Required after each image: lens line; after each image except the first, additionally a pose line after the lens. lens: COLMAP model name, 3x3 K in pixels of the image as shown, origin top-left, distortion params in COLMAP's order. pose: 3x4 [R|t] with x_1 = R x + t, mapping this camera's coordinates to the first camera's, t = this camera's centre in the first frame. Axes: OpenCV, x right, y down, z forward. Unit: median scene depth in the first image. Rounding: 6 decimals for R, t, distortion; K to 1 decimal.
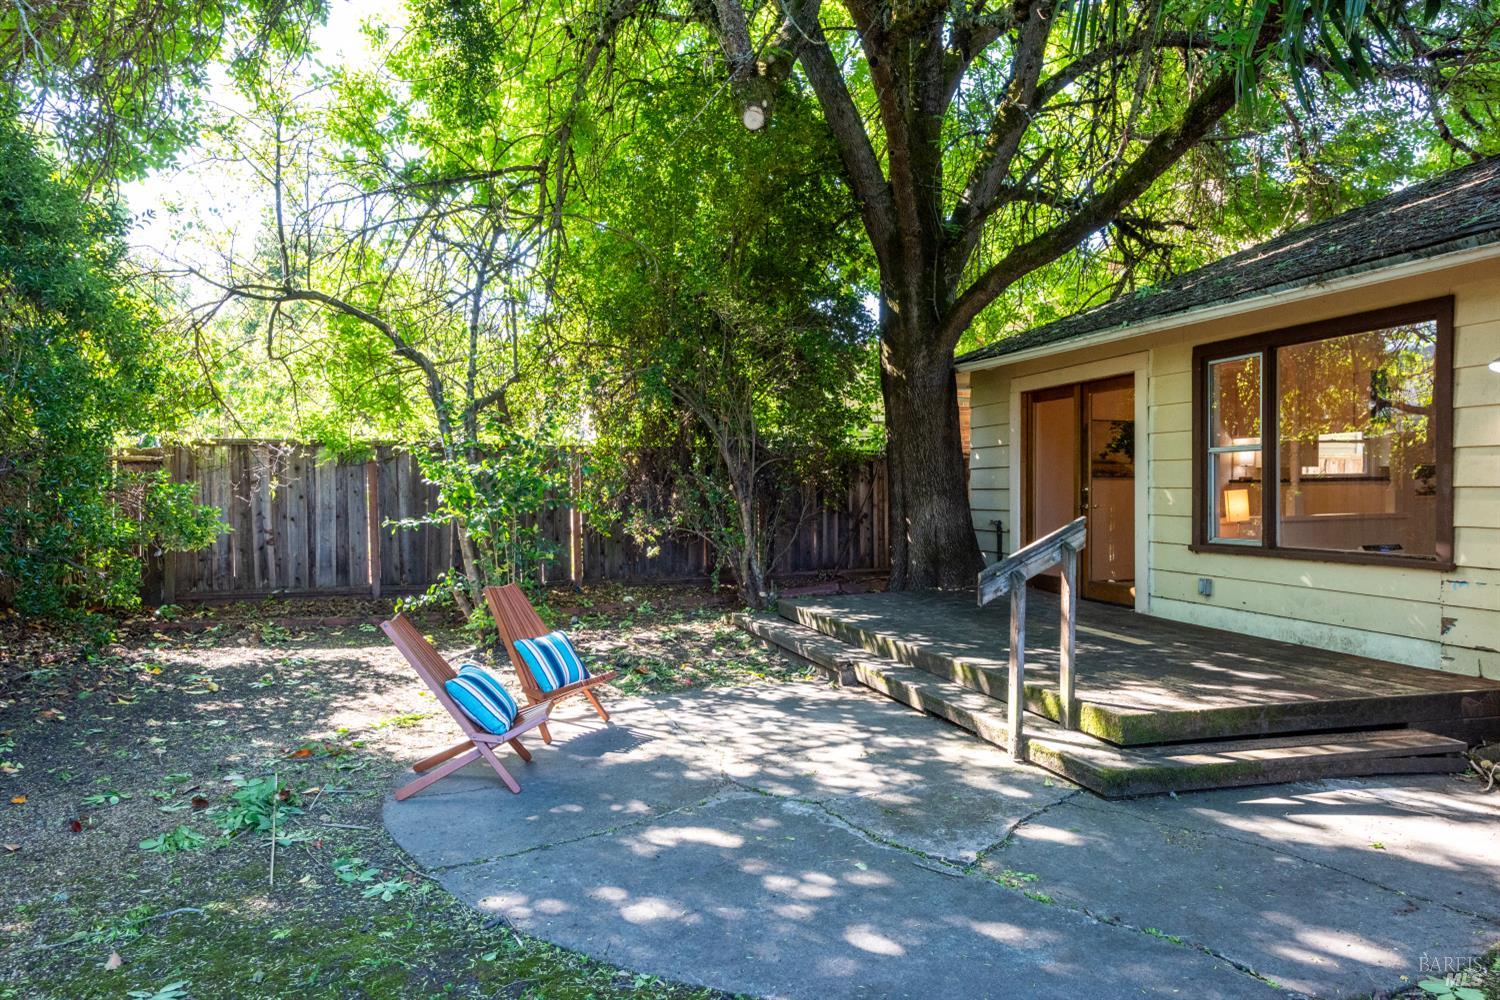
lens RADIAL K [[989.1, 0, 743.9], [0, 989.1, 521.5], [0, 0, 1]] dist [0.000960, -0.000757]
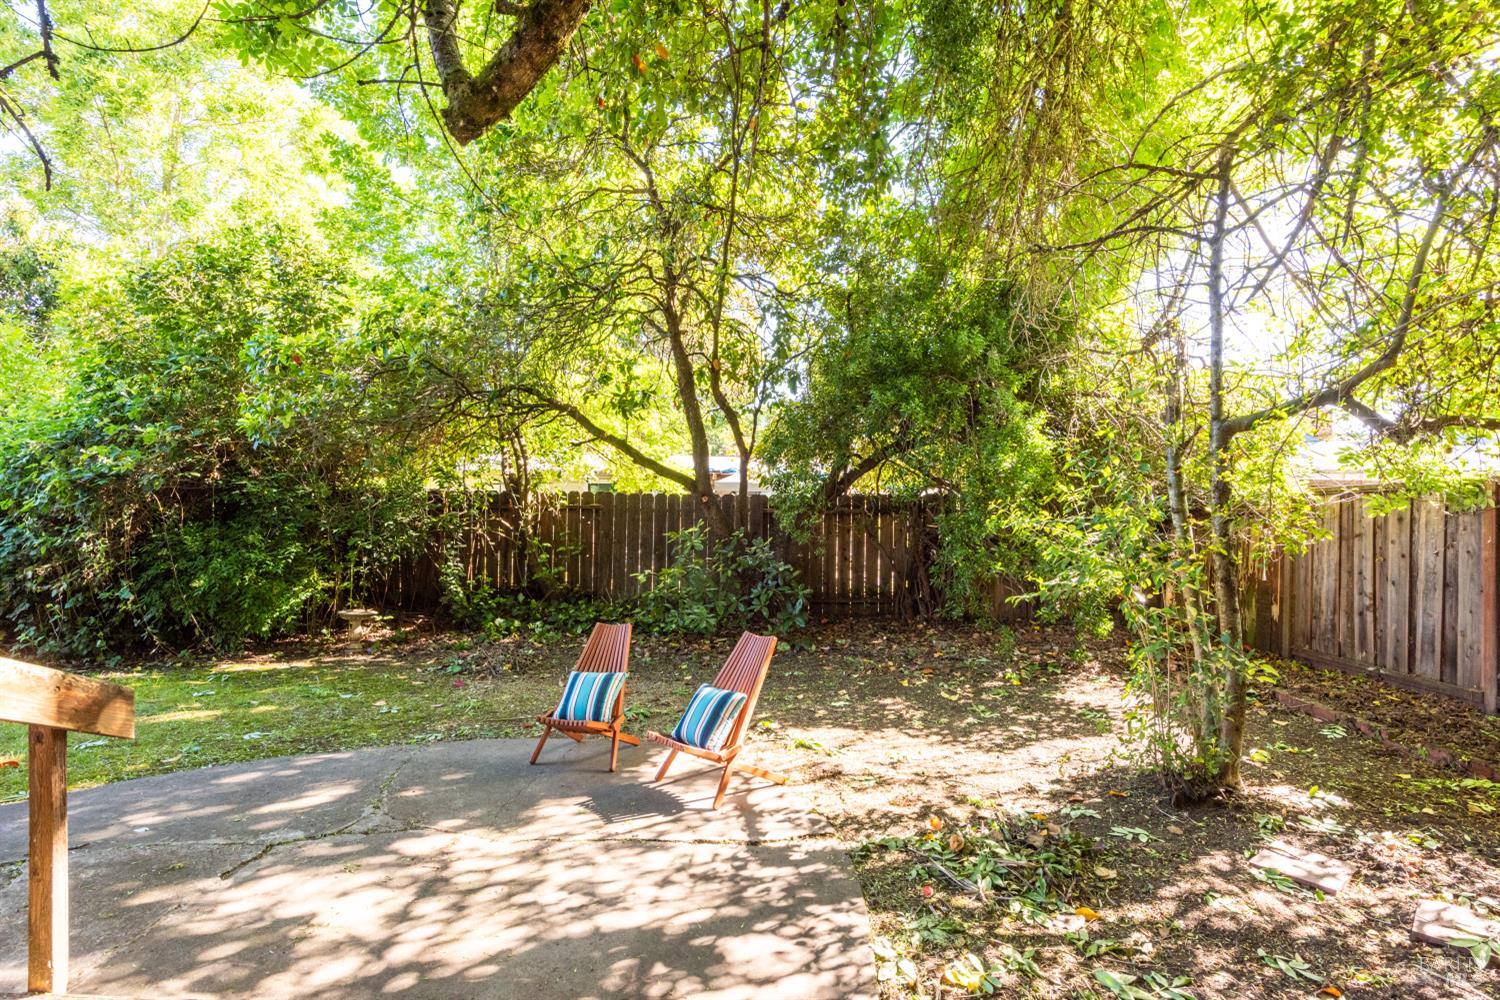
lens RADIAL K [[670.7, 0, 748.6], [0, 670.7, 519.6], [0, 0, 1]] dist [0.033582, -0.016831]
pose [[-0.337144, -0.002814, -0.941449, 0.289899], [-0.050096, 0.998632, 0.014955, -0.044409], [0.940119, 0.052205, -0.336823, 0.879647]]
